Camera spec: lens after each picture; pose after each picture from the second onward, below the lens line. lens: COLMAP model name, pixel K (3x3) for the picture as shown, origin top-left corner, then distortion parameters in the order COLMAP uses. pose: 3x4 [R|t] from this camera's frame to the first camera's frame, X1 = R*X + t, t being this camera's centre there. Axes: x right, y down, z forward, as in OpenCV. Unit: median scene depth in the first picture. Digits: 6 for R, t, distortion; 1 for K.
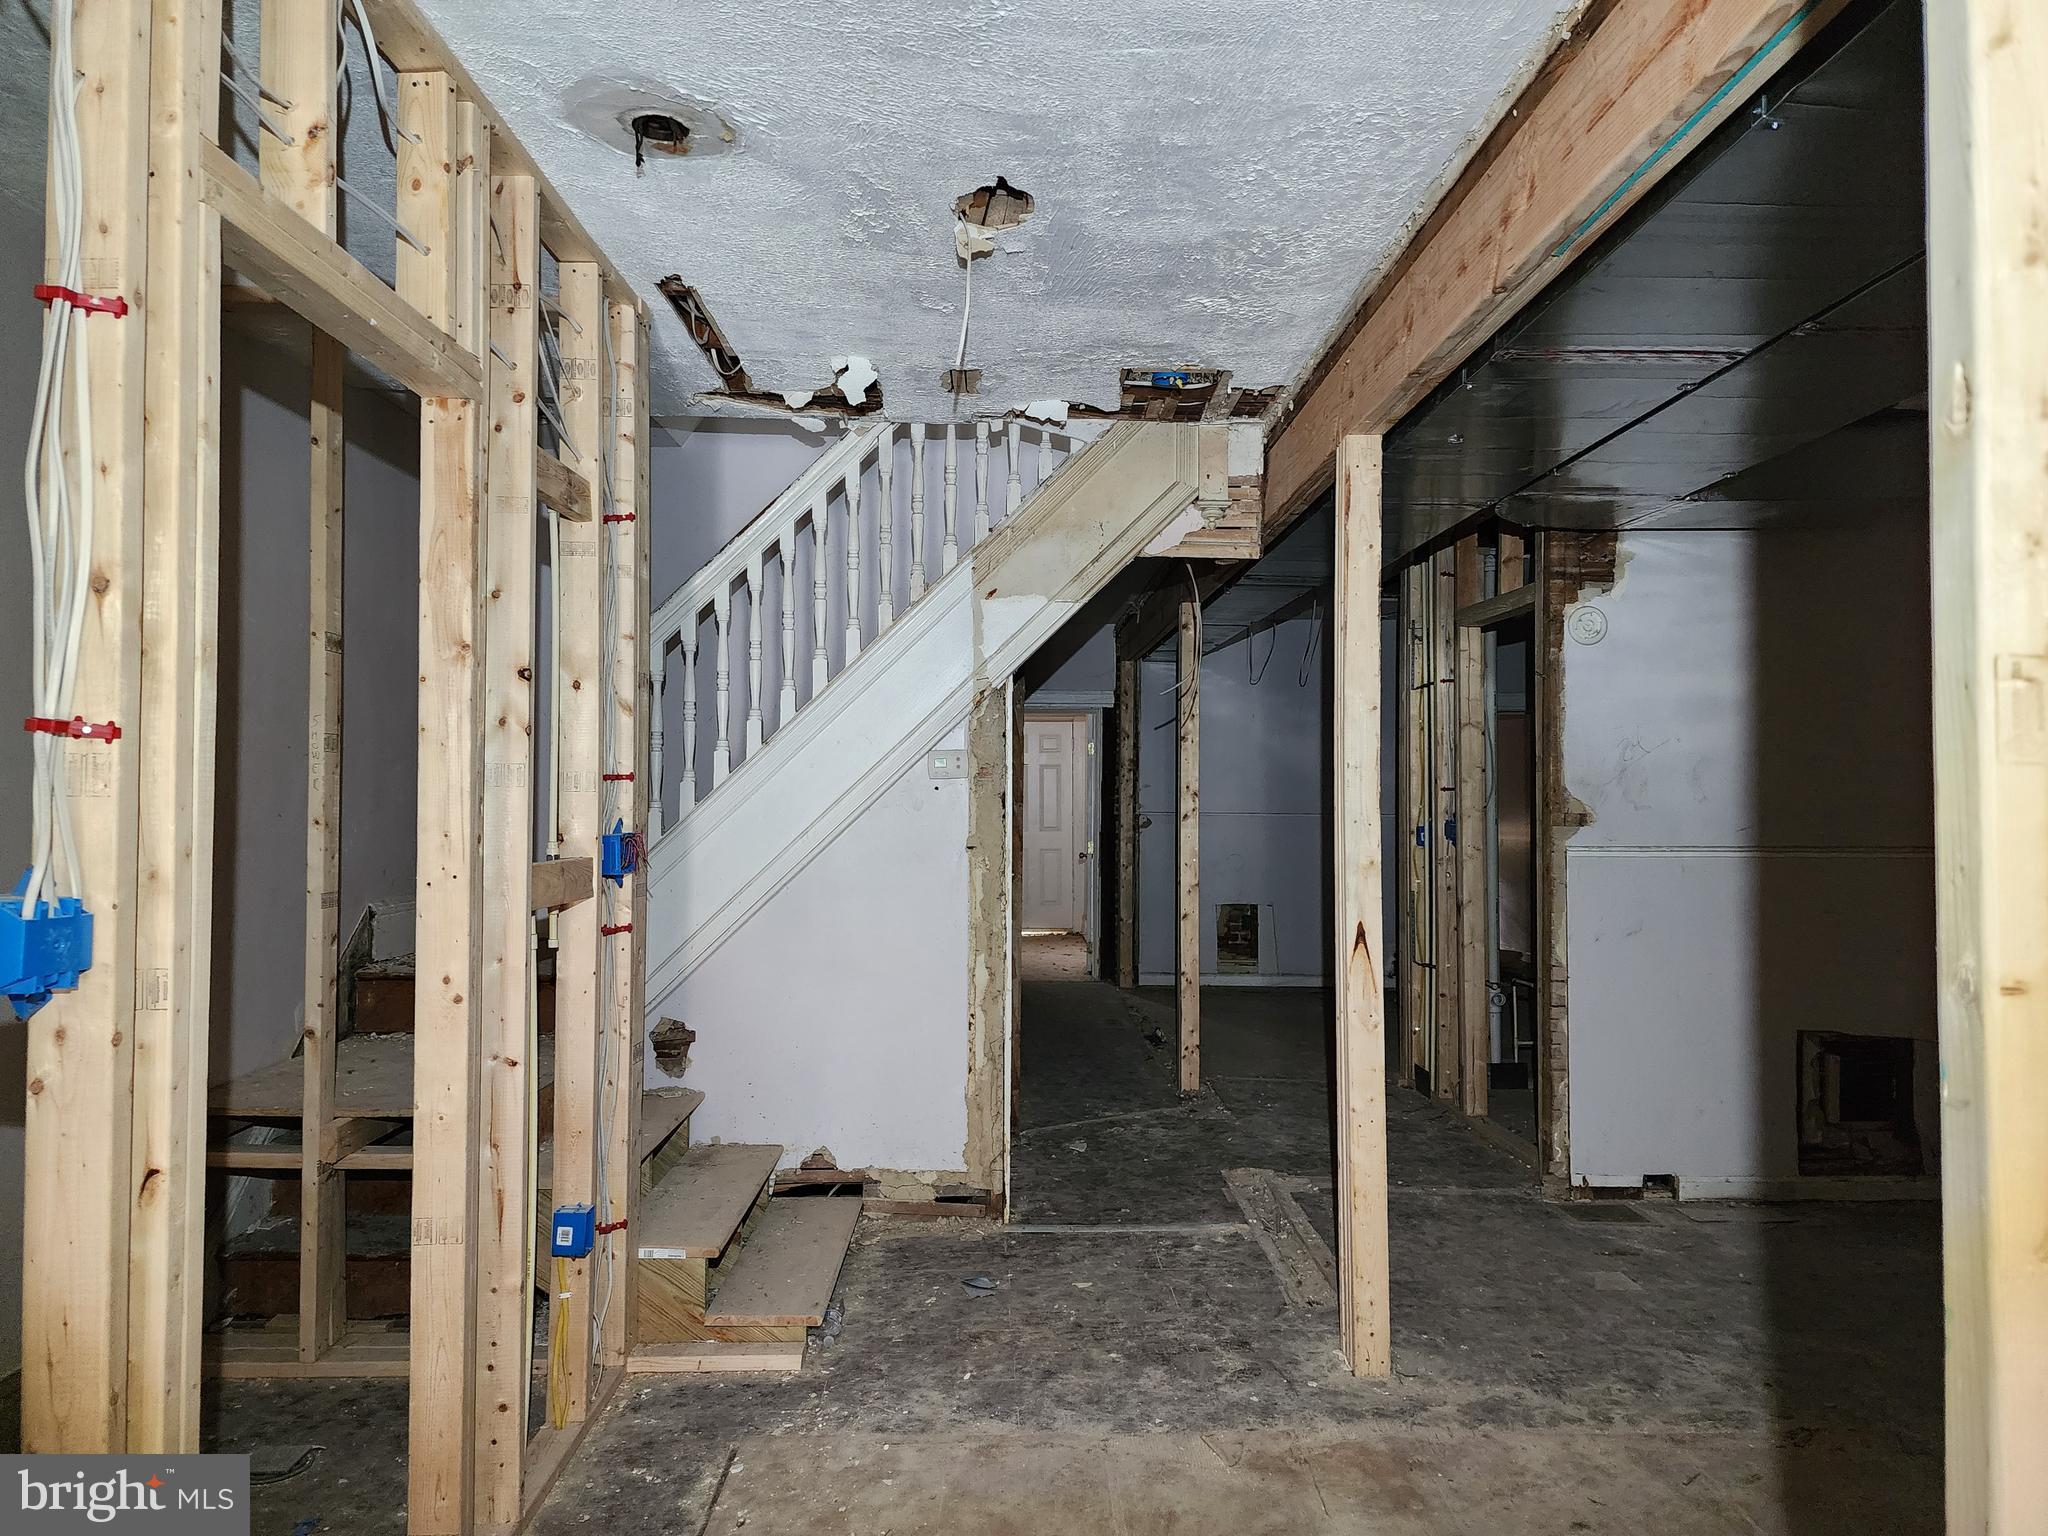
lens RADIAL K [[1352.6, 0, 1023.7], [0, 1352.6, 770.2], [0, 0, 1]] dist [0.037823, -0.002053]
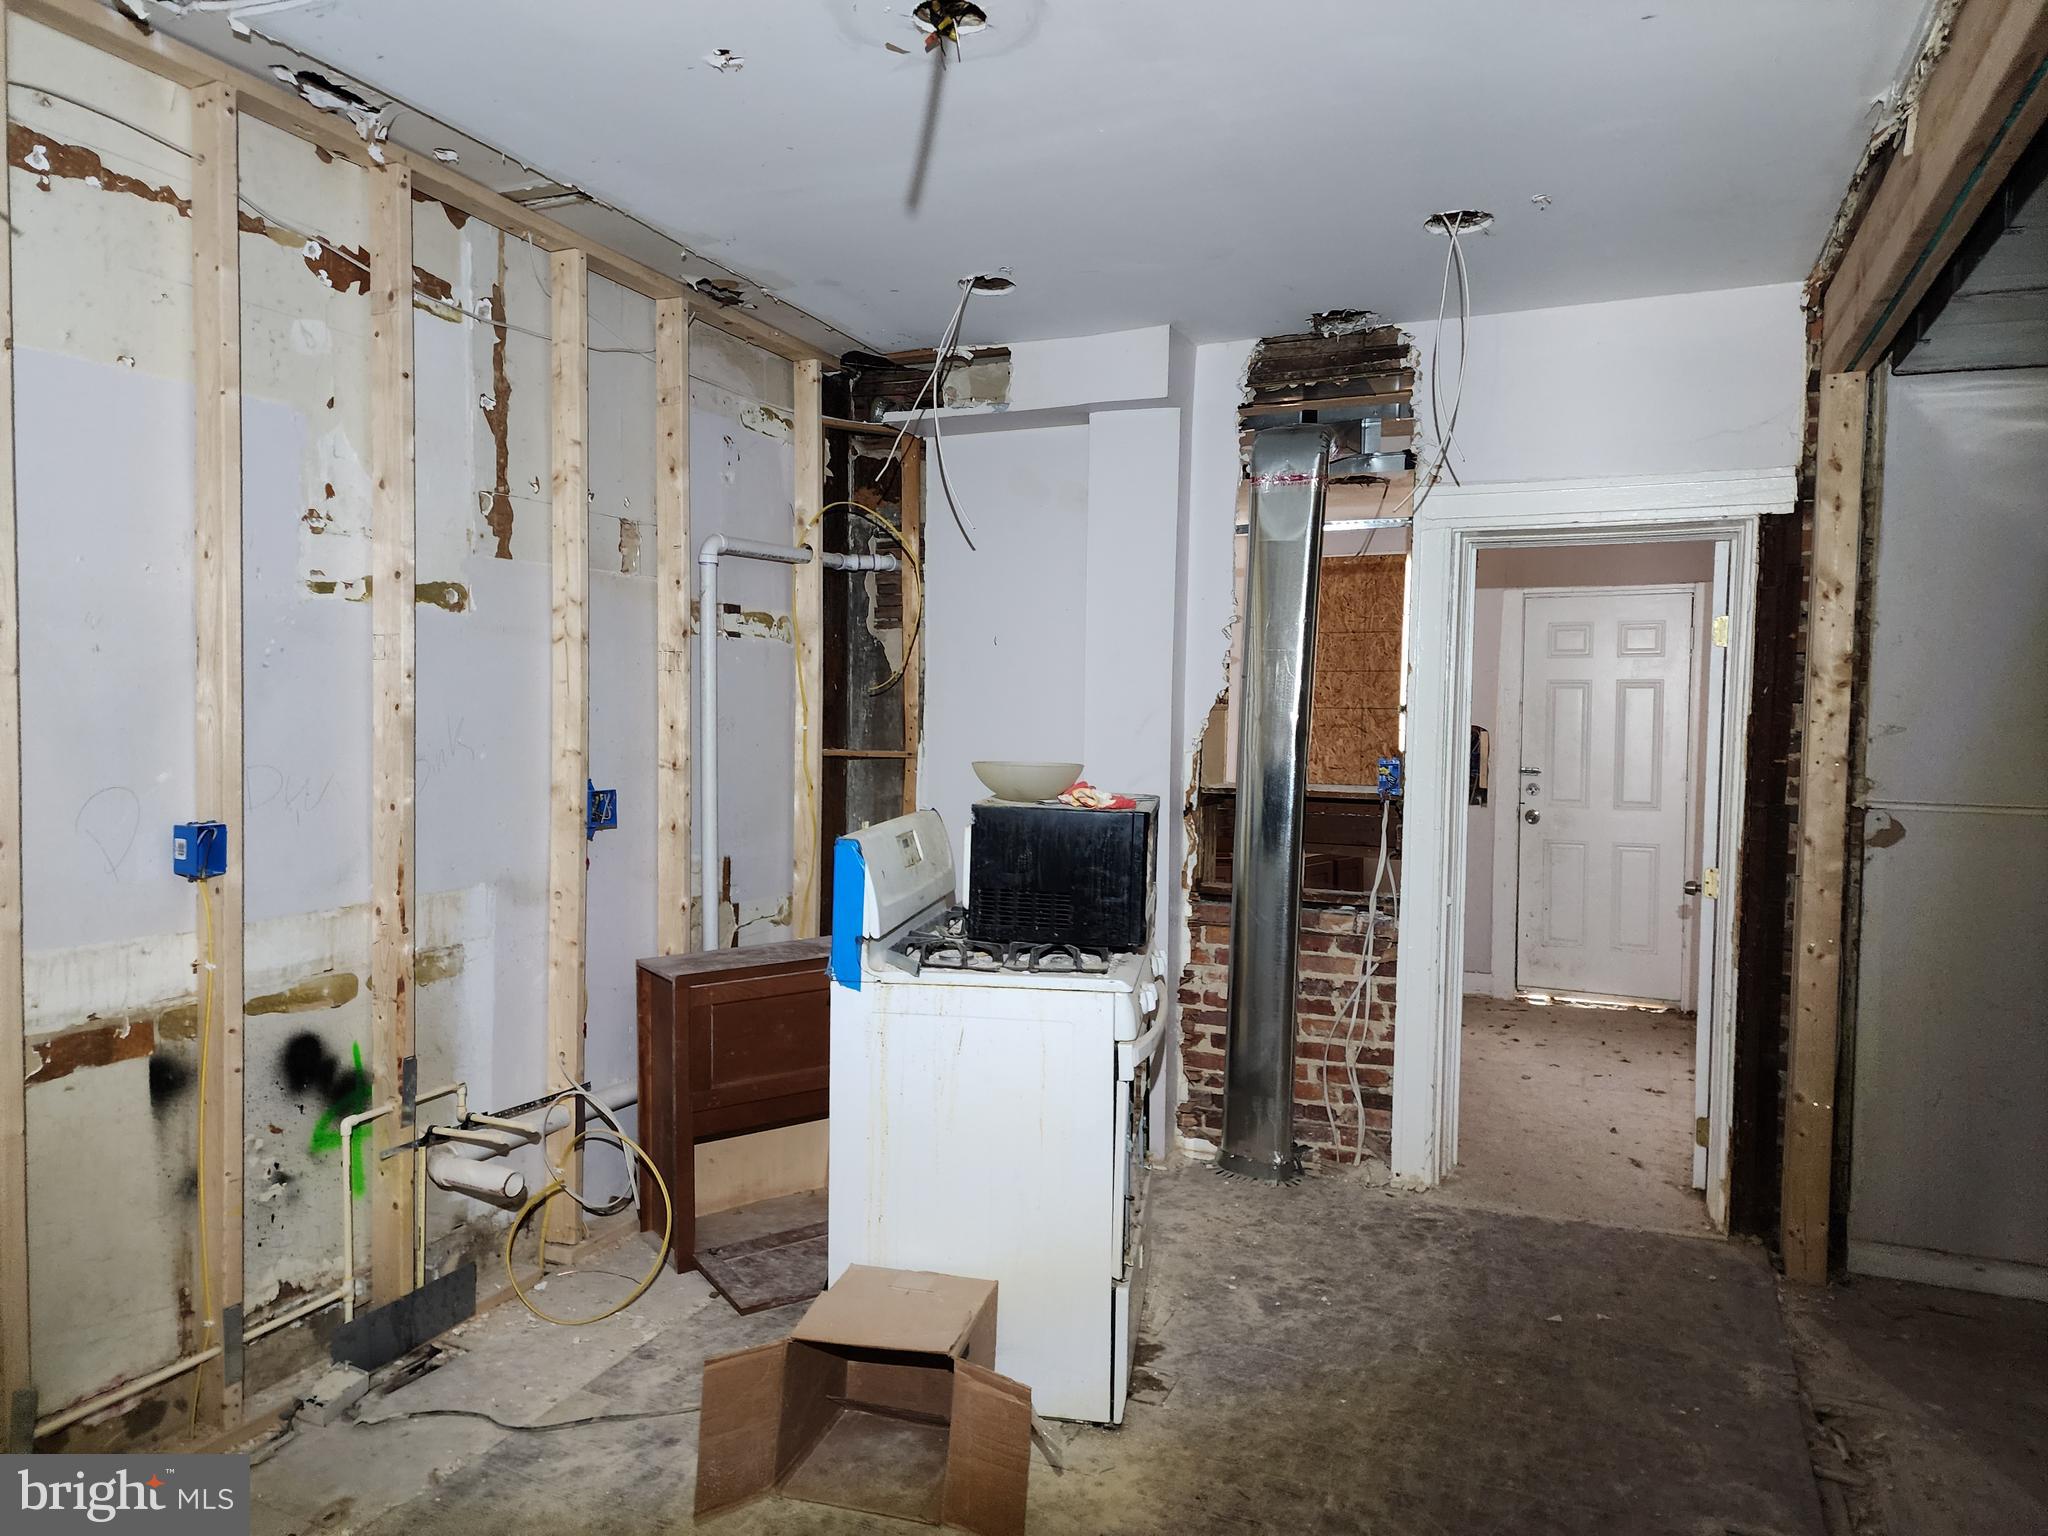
lens RADIAL K [[1352.6, 0, 1011.9], [0, 1352.6, 769.4], [0, 0, 1]] dist [0.037823, -0.002053]
pose [[0.902144, 0.026547, -0.430616, 0.037356], [-0.003574, 0.998531, 0.054071, 0.003390], [0.431419, -0.047240, 0.900914, 0.571072]]
